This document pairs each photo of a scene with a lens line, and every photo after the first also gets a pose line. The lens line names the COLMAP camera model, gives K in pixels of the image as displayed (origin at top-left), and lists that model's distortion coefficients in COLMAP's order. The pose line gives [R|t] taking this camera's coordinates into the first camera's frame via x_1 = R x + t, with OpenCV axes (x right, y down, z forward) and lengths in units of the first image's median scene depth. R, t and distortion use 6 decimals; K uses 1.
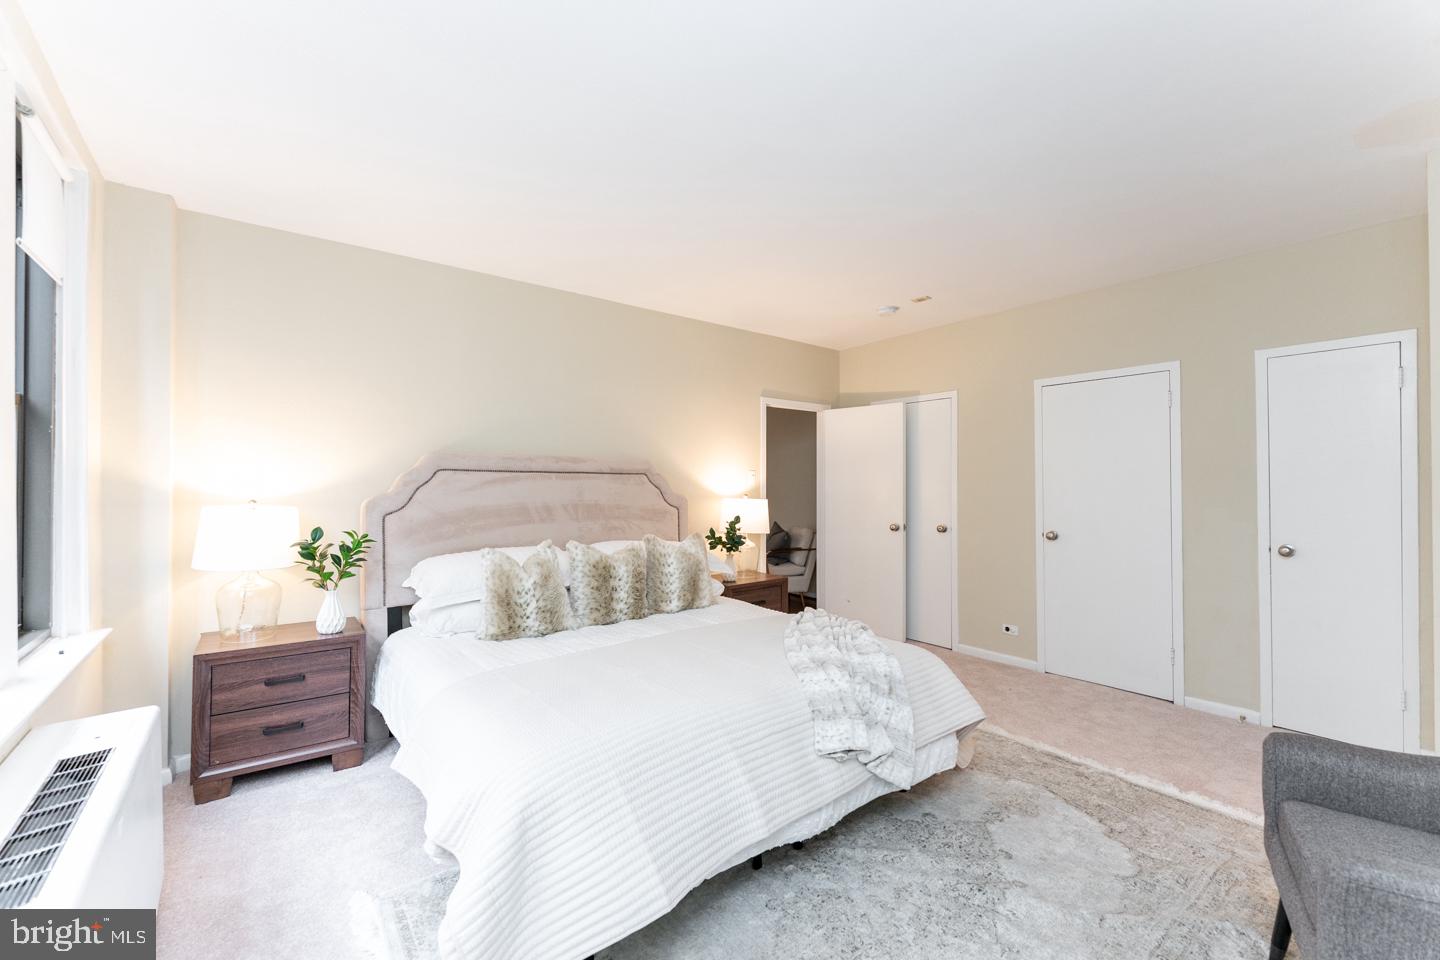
lens RADIAL K [[588.4, 0, 713.7], [0, 588.4, 476.8], [0, 0, 1]] dist [0.002313, 0.000101]
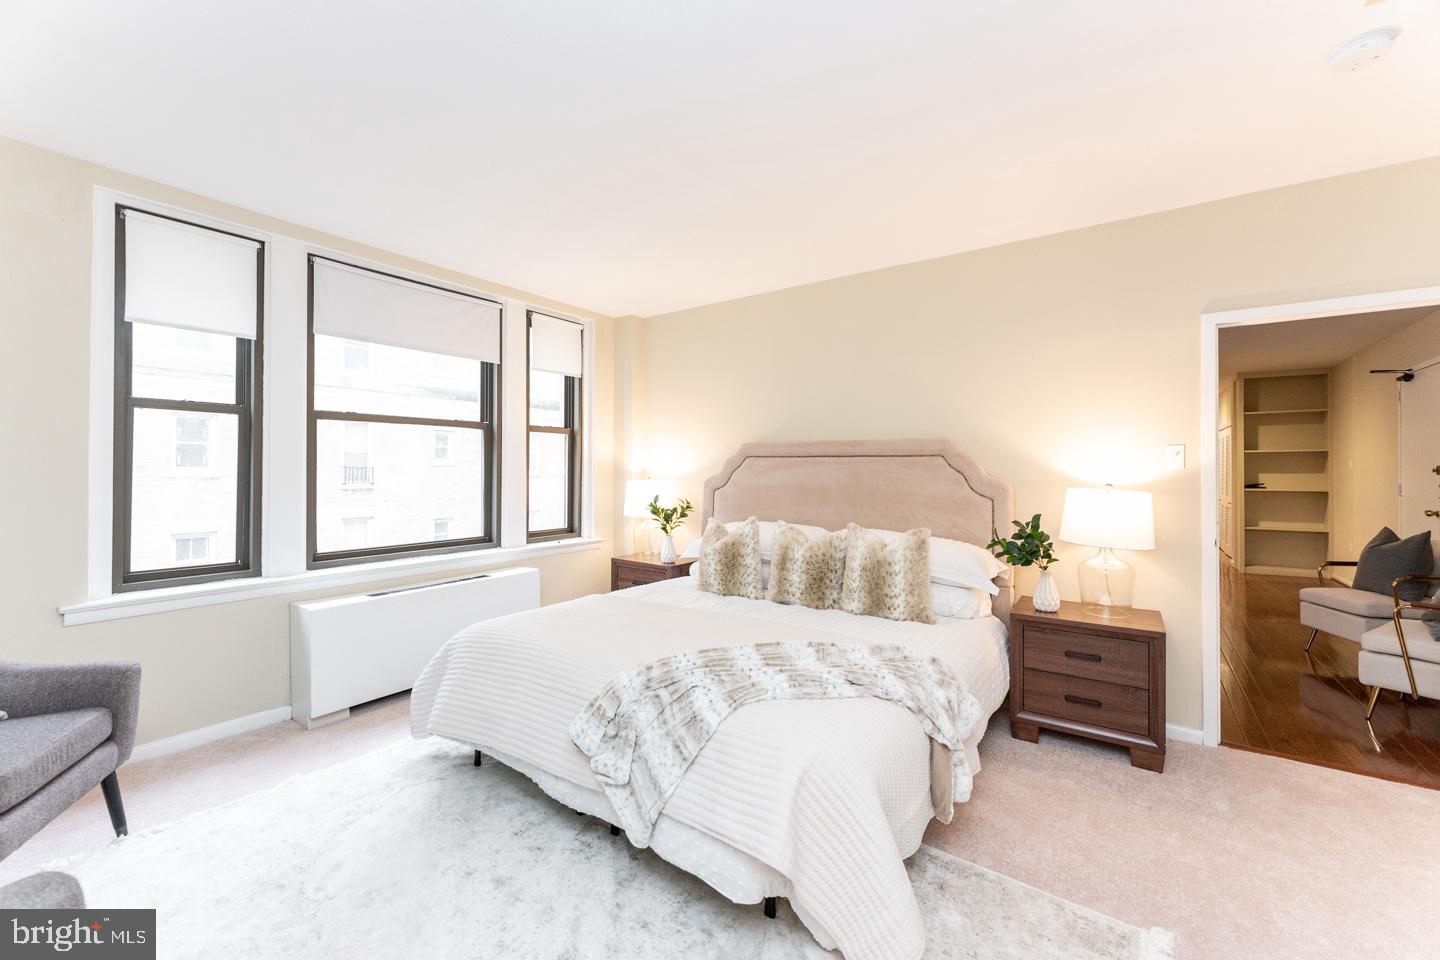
lens RADIAL K [[588.4, 0, 722.5], [0, 588.4, 463.4], [0, 0, 1]] dist [0.002313, 0.000101]
pose [[0.270020, -0.010701, -0.962795, 0.739102], [0.009538, 0.999919, -0.008438, 0.012499], [0.962808, -0.006904, 0.270100, 0.585887]]
